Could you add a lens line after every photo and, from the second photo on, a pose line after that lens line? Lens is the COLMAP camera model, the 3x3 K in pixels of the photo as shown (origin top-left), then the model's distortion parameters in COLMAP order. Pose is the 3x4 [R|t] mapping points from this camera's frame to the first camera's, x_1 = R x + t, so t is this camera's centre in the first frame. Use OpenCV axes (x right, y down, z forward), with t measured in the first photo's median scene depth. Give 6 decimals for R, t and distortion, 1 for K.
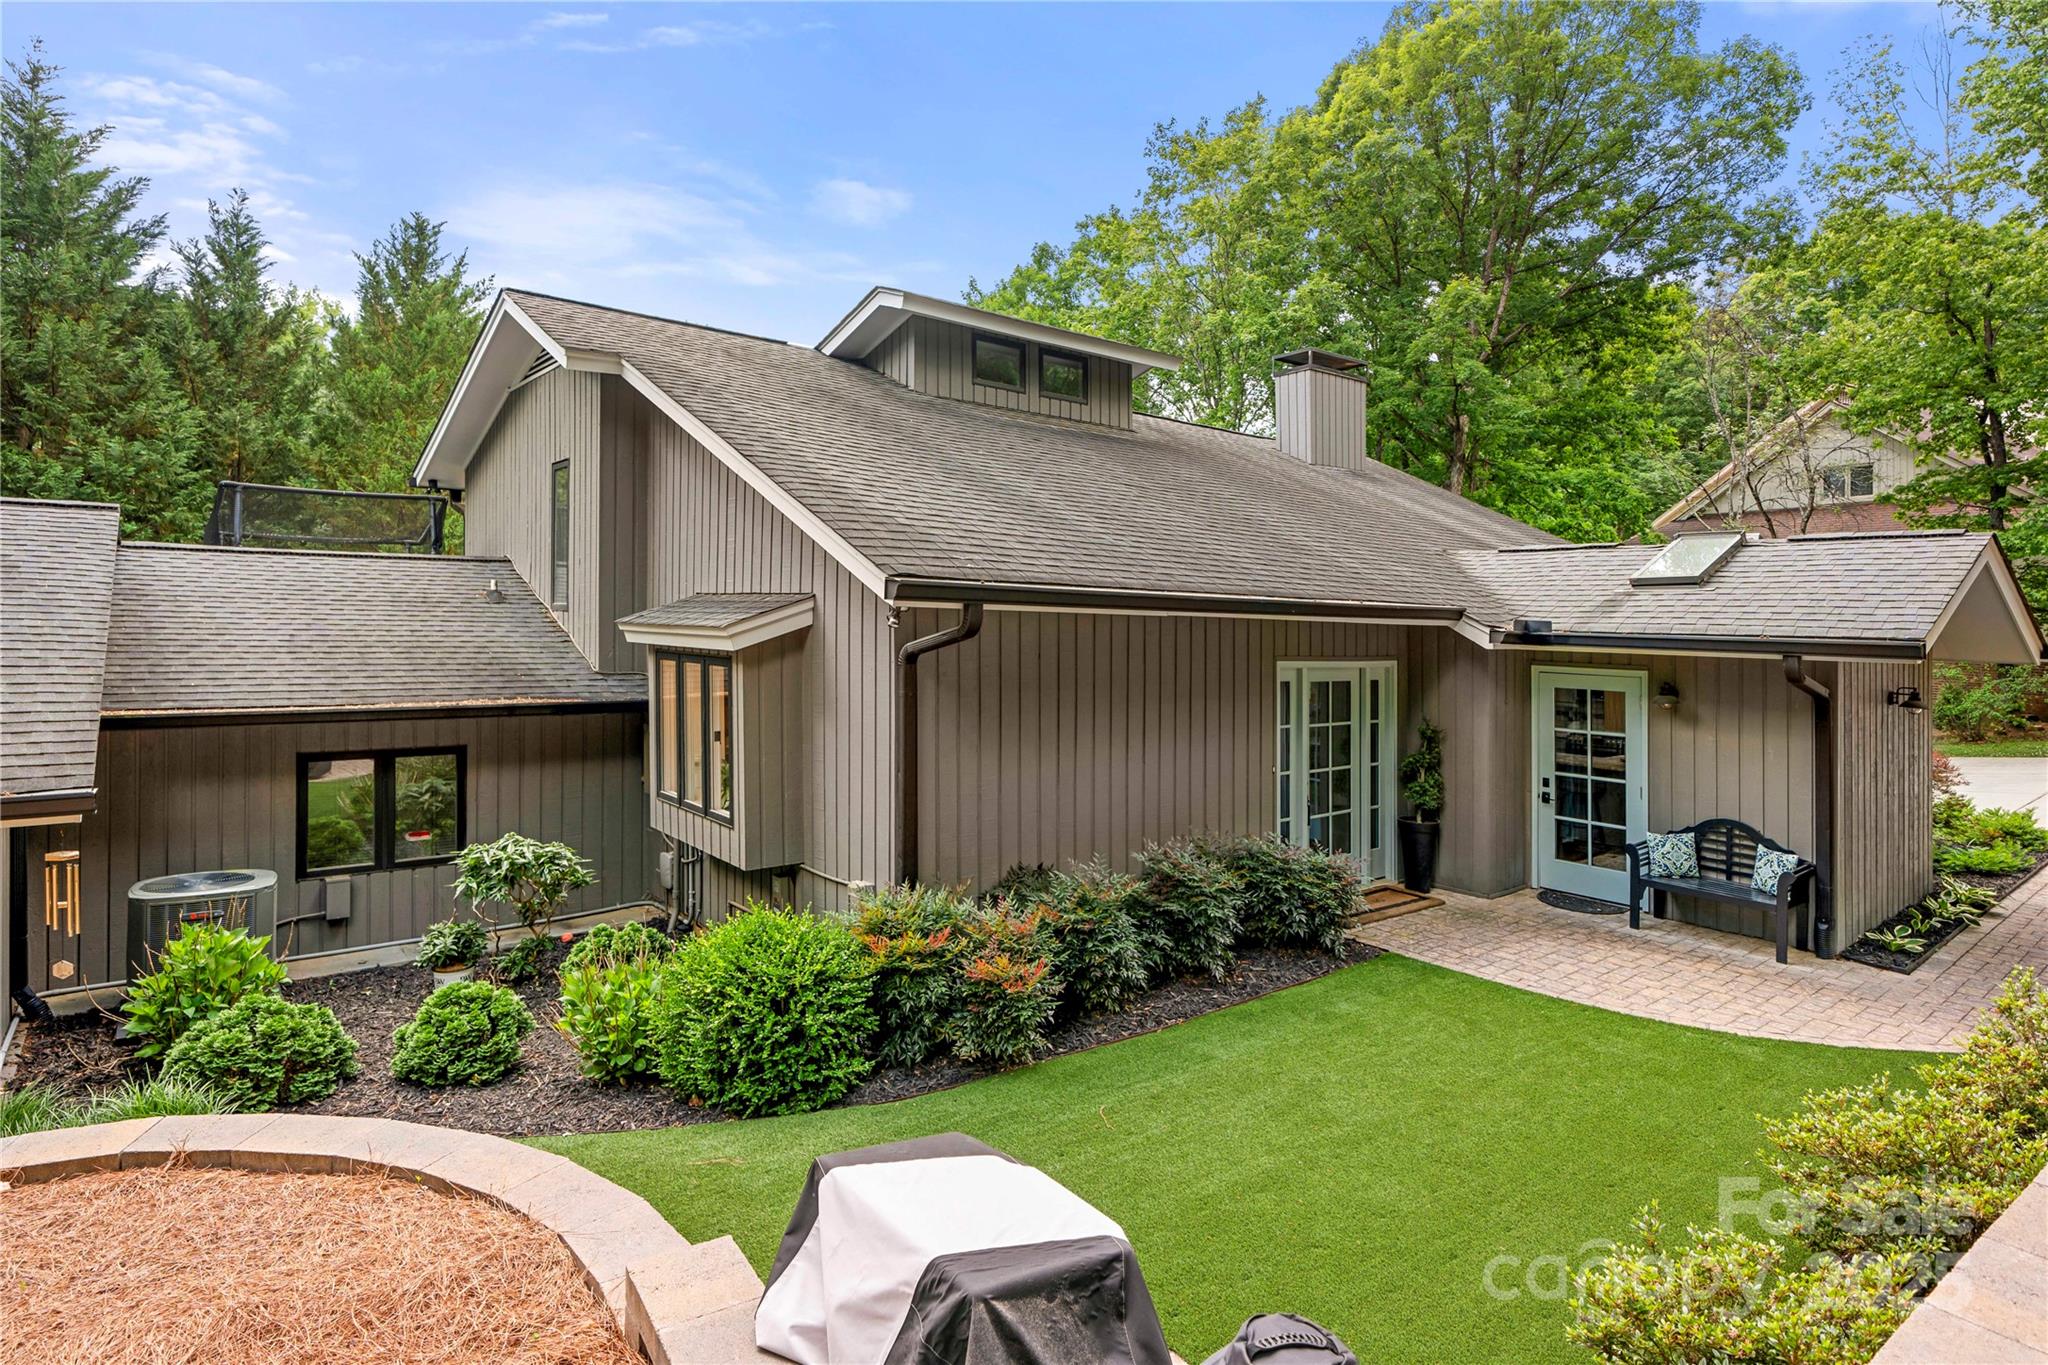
lens RADIAL K [[1057.8, 0, 1050.1], [0, 1057.8, 588.5], [0, 0, 1]] dist [-0.002574, 0.000825]
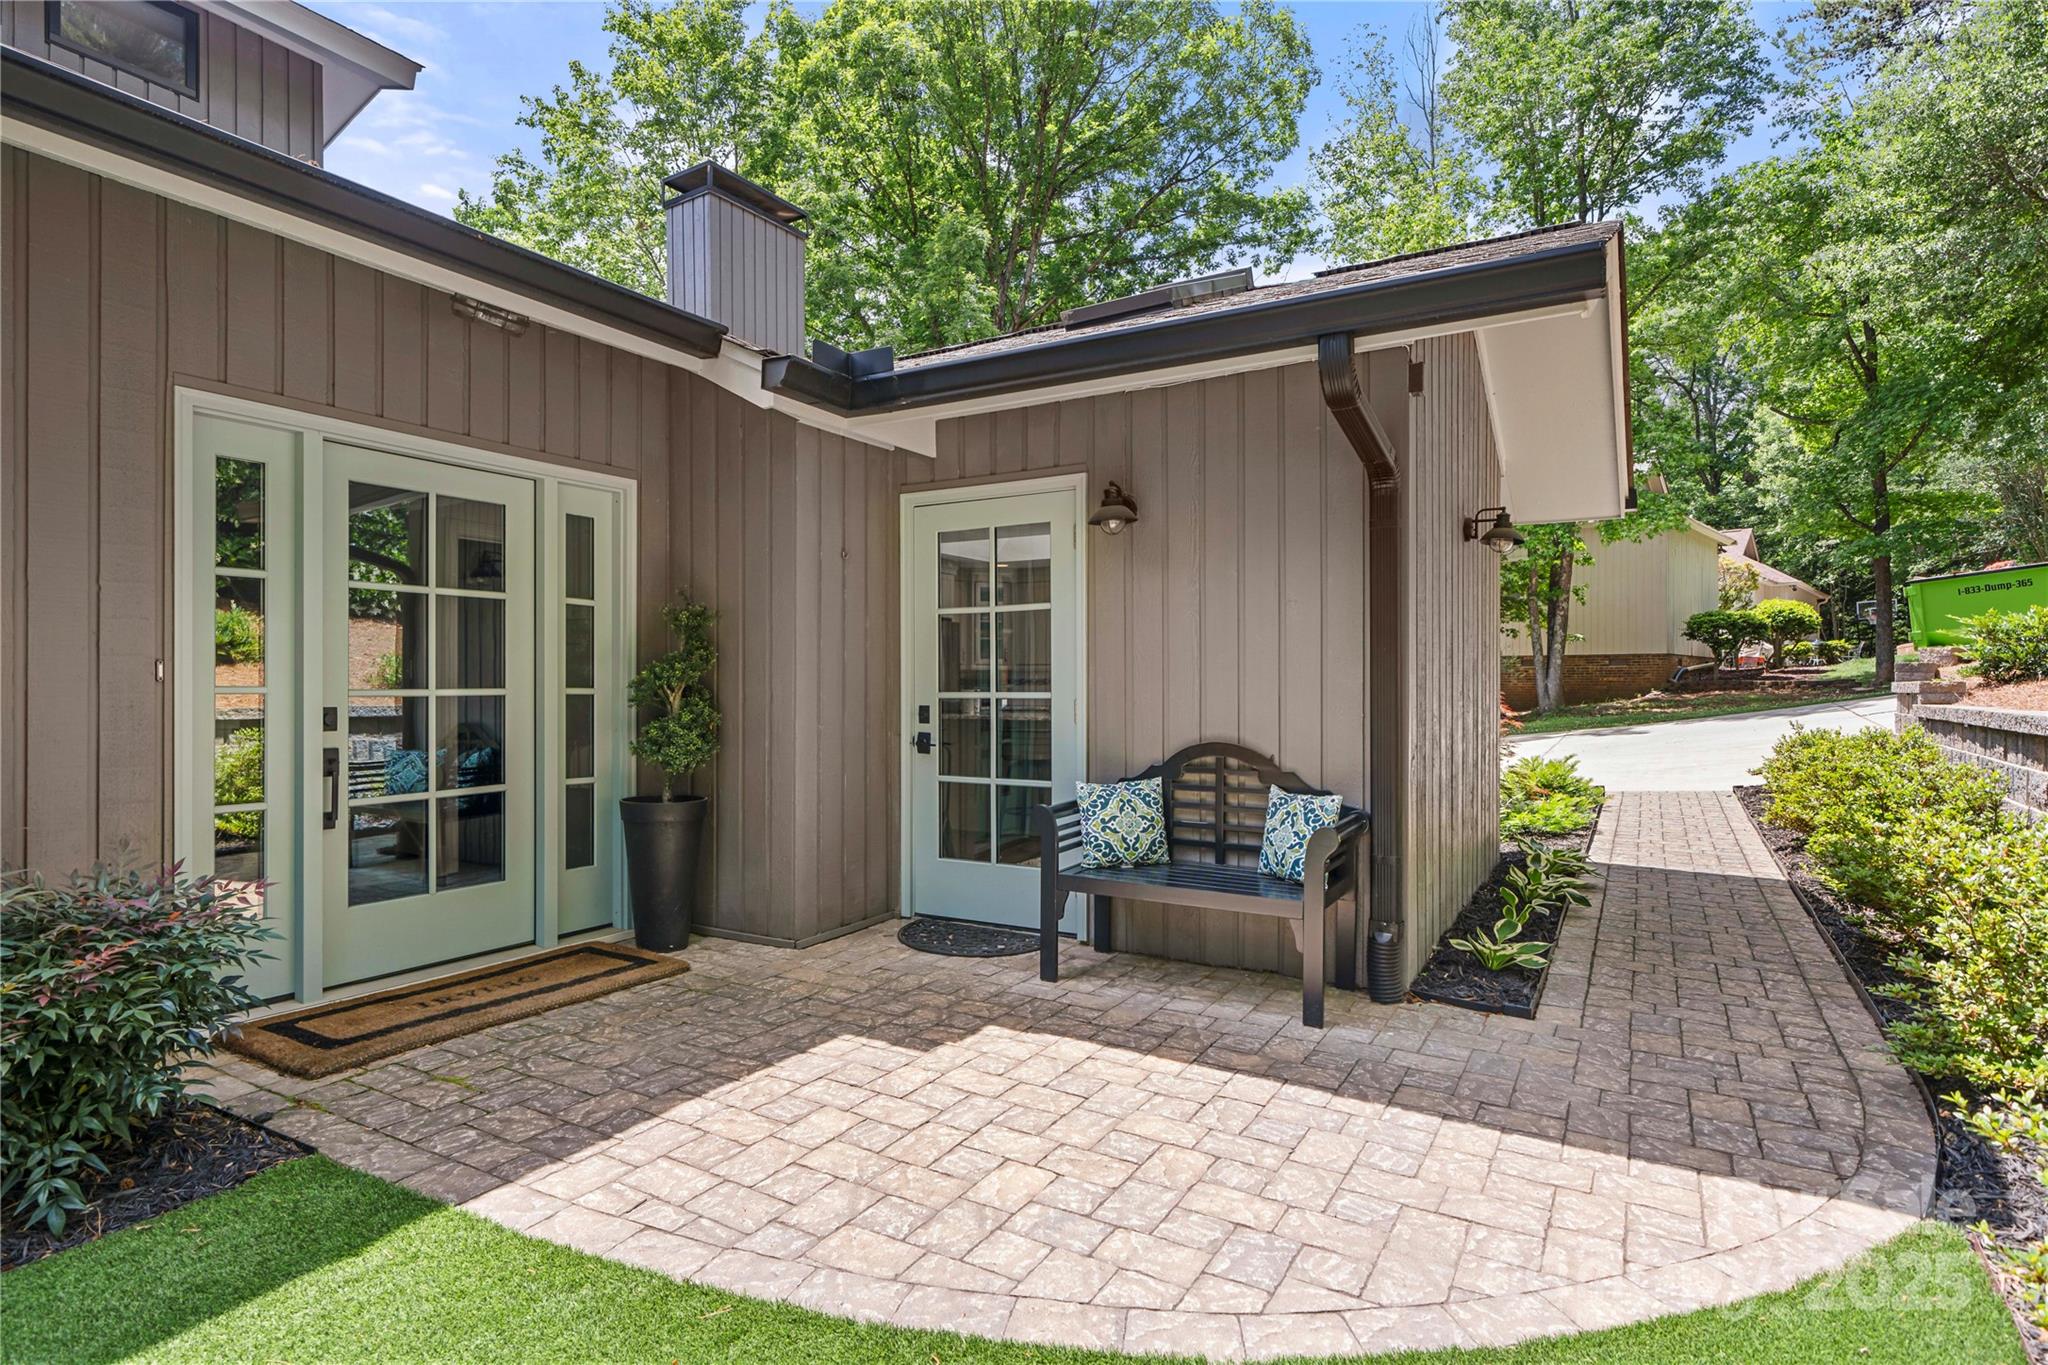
lens RADIAL K [[1057.8, 0, 1025.6], [0, 1057.8, 684.7], [0, 0, 1]] dist [-0.002574, 0.000825]
pose [[0.935331, -0.021506, 0.353119, 0.375850], [0.008649, 0.999242, 0.037949, 0.169401], [-0.353668, -0.032441, 0.934808, 0.559396]]
